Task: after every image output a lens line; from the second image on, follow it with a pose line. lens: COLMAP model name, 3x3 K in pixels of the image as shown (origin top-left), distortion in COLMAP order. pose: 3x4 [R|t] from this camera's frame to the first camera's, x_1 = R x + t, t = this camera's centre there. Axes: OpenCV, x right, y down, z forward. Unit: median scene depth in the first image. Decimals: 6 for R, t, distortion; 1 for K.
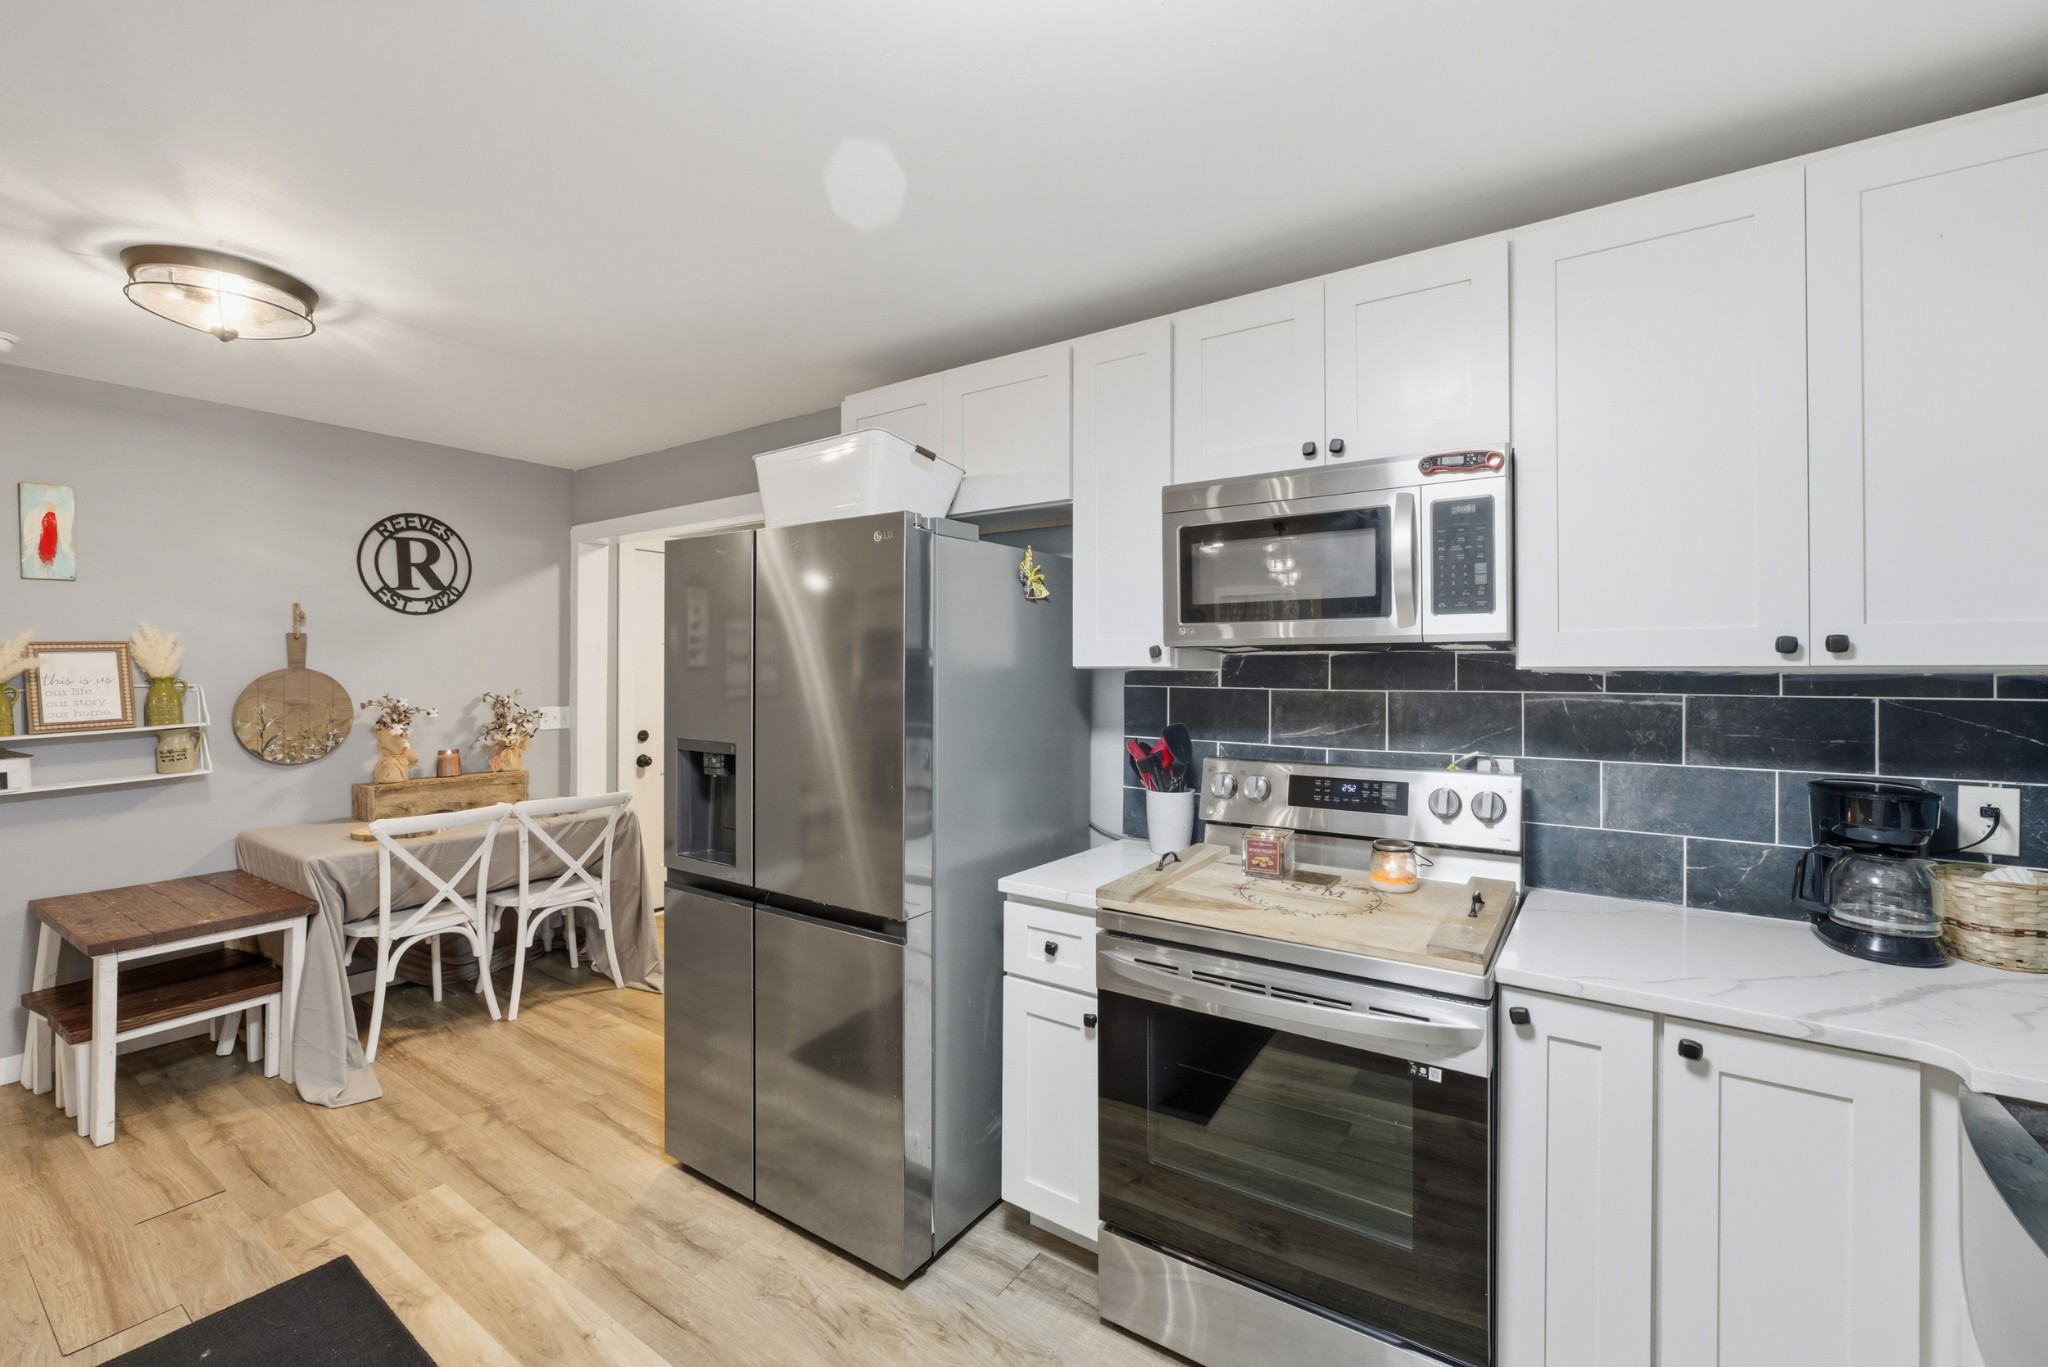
lens RADIAL K [[881.1, 0, 1030.0], [0, 881.1, 681.3], [0, 0, 1]] dist [-0.015623, 0.004666]
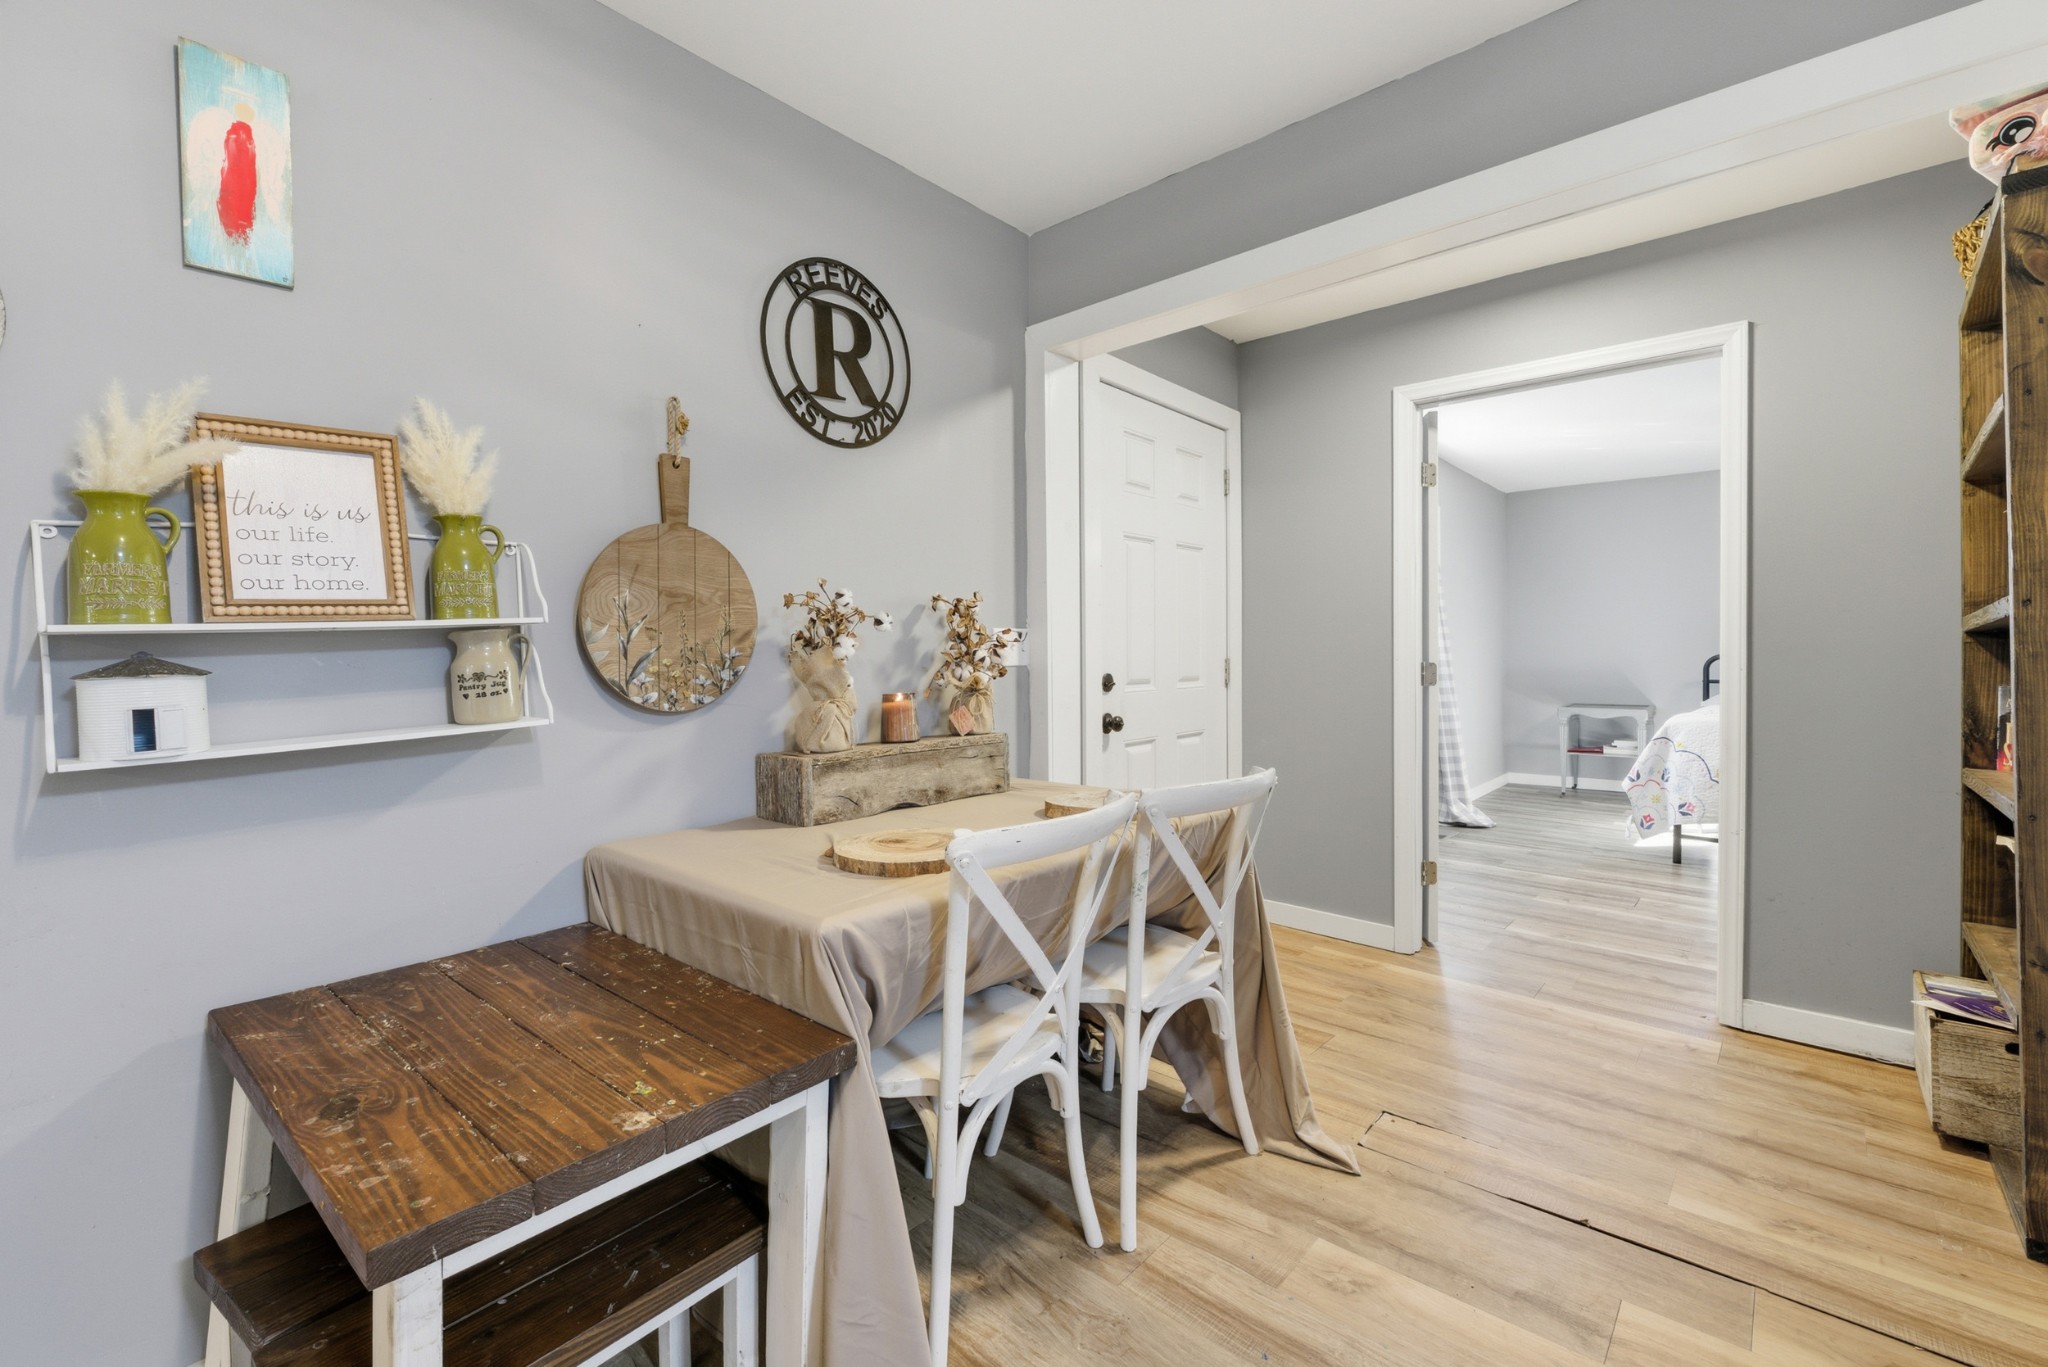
lens RADIAL K [[881.1, 0, 1025.3], [0, 881.1, 676.8], [0, 0, 1]] dist [-0.015623, 0.004666]
pose [[0.993940, -0.004042, -0.109851, -0.576385], [0.004989, 0.999953, 0.008348, 0.070307], [0.109812, -0.008845, 0.993913, 0.507828]]
